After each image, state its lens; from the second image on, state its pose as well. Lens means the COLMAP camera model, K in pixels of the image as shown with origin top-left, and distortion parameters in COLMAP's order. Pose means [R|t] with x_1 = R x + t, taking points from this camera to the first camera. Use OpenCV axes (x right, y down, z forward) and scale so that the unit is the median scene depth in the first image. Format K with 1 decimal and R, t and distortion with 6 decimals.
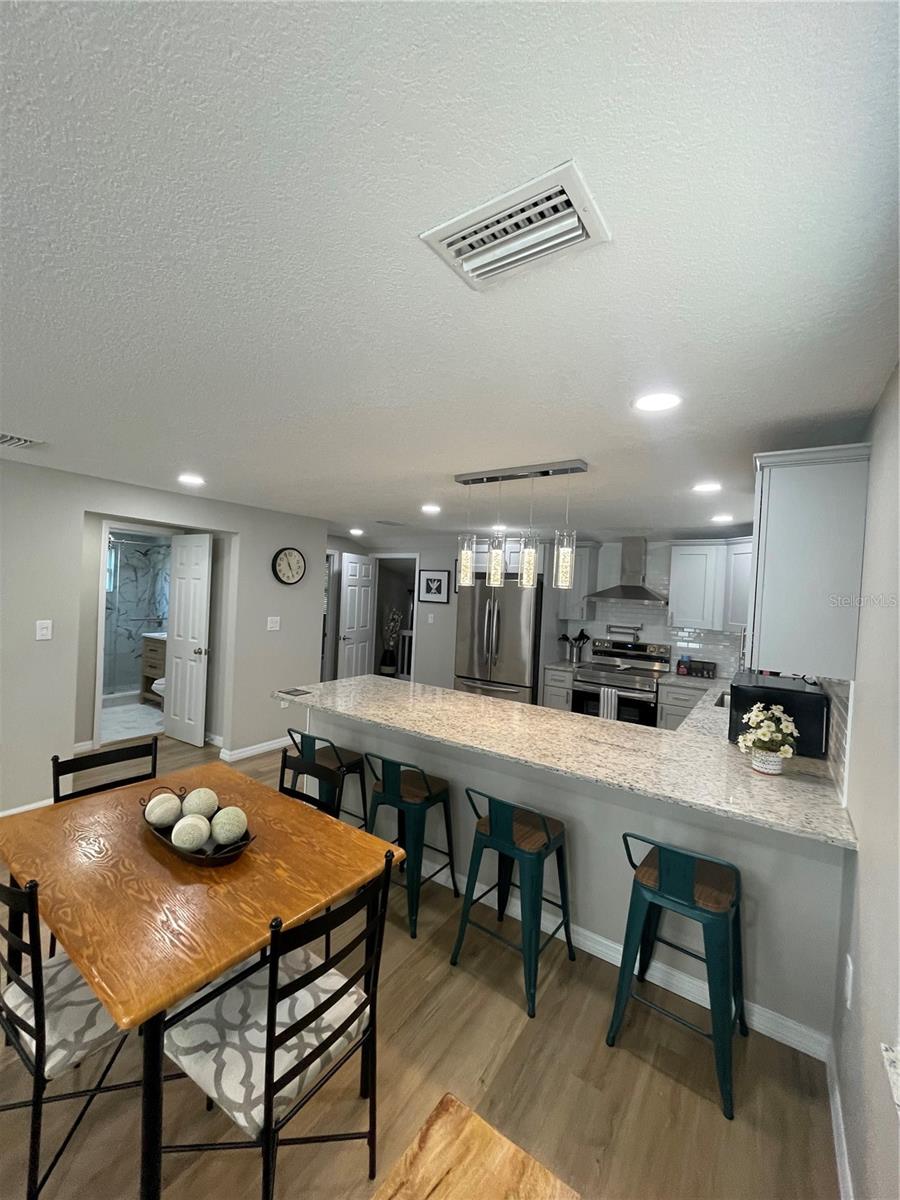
lens RADIAL K [[484.0, 0, 444.0], [0, 484.0, 601.7], [0, 0, 1]] dist [-0.006619, 0.002577]
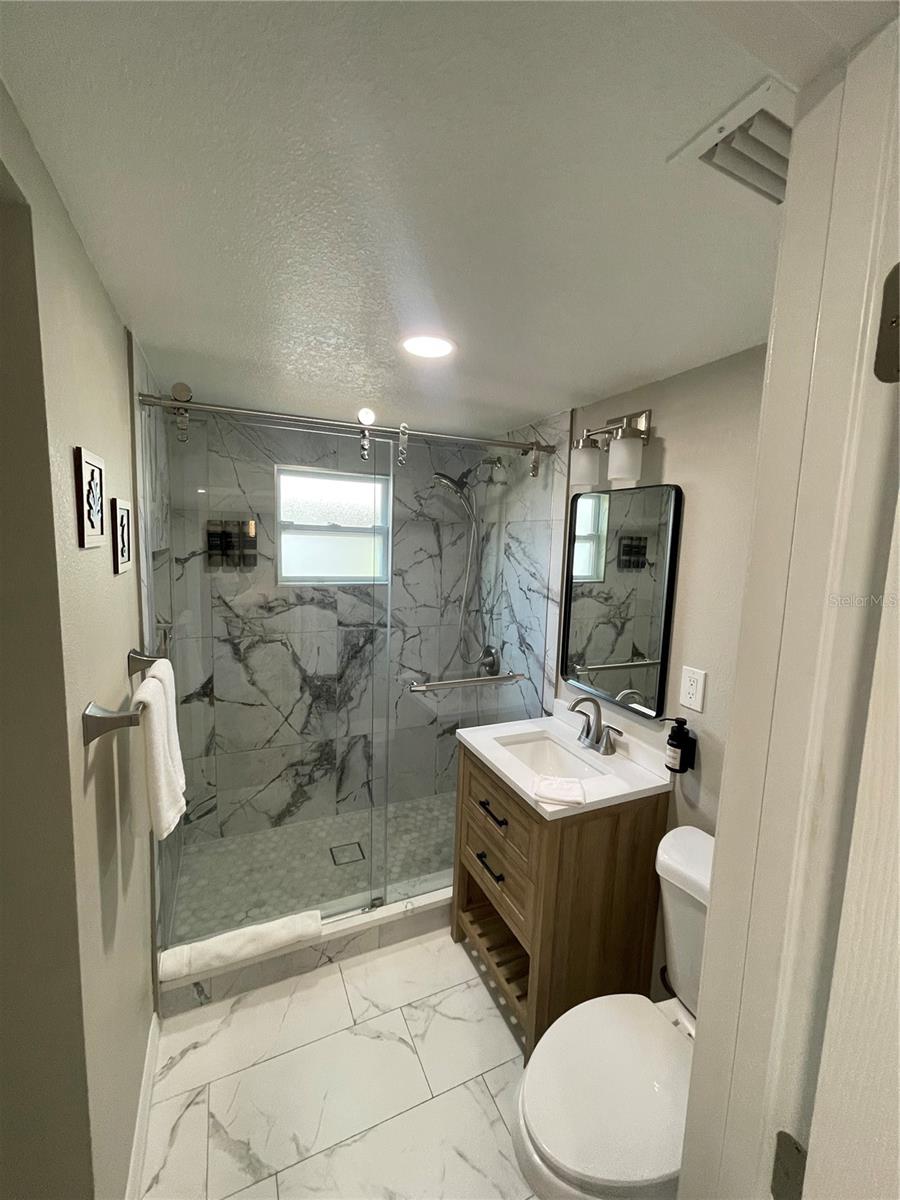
lens RADIAL K [[484.0, 0, 452.4], [0, 484.0, 597.4], [0, 0, 1]] dist [-0.006619, 0.002577]
pose [[0.864714, 0.036550, -0.500933, -0.423509], [-0.000410, 0.997400, 0.072065, -0.037491], [0.502264, -0.062110, 0.862481, 0.653228]]
